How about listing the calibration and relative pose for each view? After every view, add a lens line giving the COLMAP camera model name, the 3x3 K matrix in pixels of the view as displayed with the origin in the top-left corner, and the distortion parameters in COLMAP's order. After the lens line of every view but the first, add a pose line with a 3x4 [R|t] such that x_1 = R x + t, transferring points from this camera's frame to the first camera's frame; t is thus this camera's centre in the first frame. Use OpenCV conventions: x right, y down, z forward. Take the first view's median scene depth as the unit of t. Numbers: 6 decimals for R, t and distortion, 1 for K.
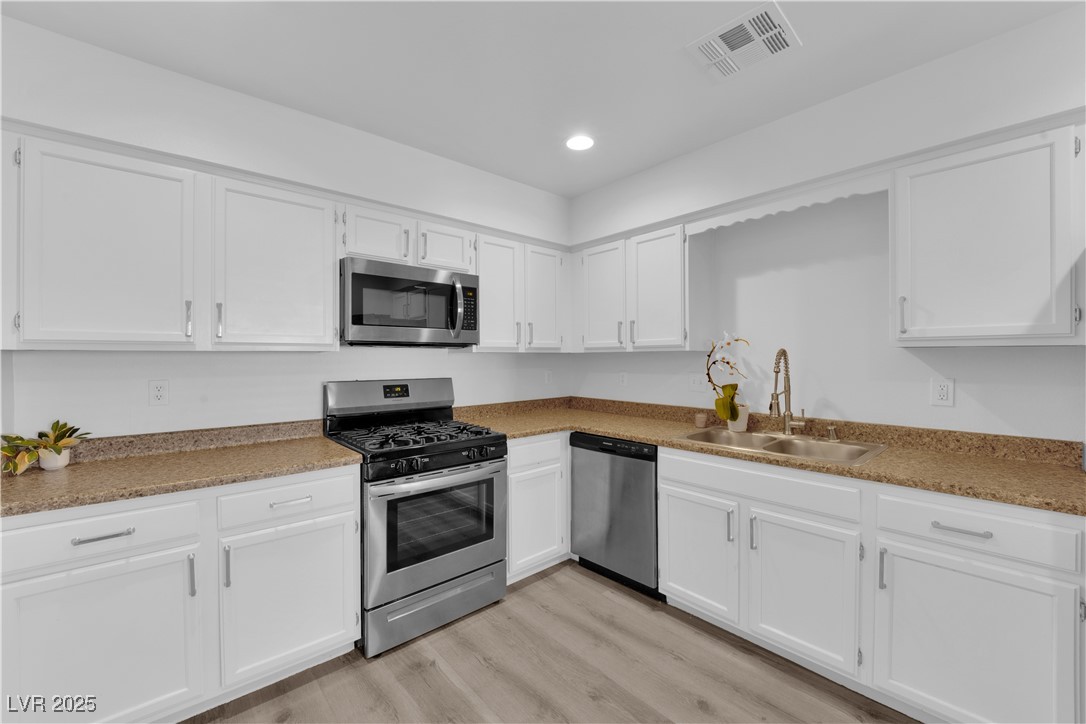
lens RADIAL K [[434.5, 0, 542.4], [0, 434.5, 359.0], [0, 0, 1]] dist [-0.009419, -0.004324]
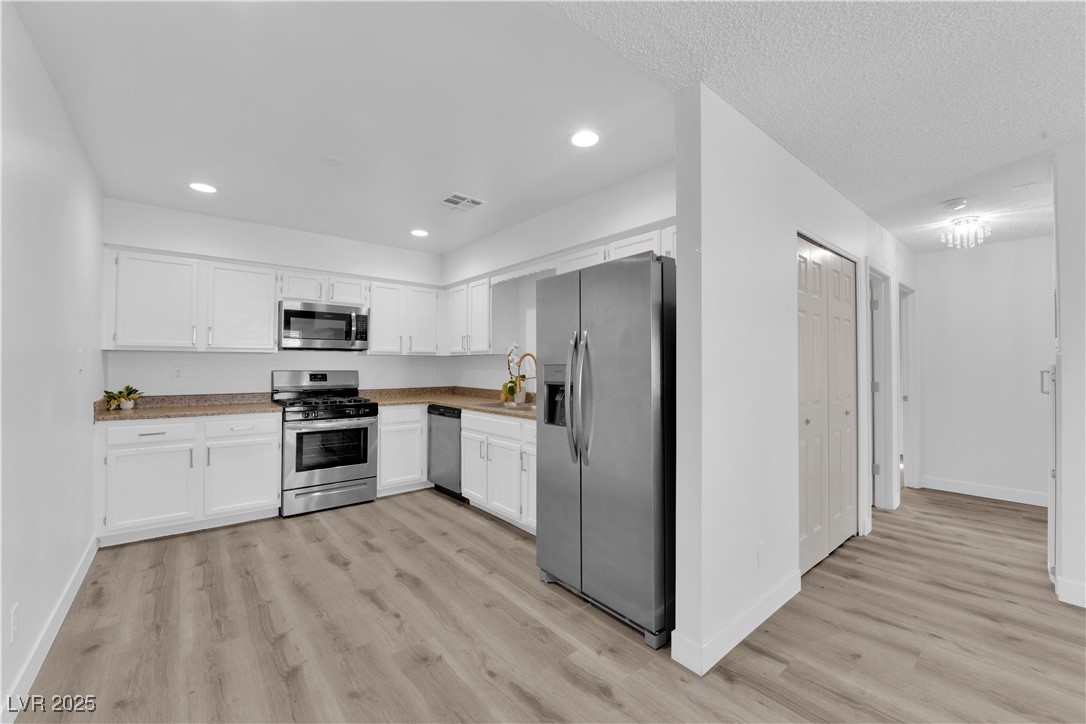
lens RADIAL K [[434.5, 0, 542.4], [0, 434.5, 359.0], [0, 0, 1]] dist [-0.009419, -0.004324]
pose [[0.999587, 0.006622, -0.027964, 0.629144], [-0.007121, 0.999816, -0.017801, 0.030208], [0.027841, 0.017993, 0.999450, -0.702529]]
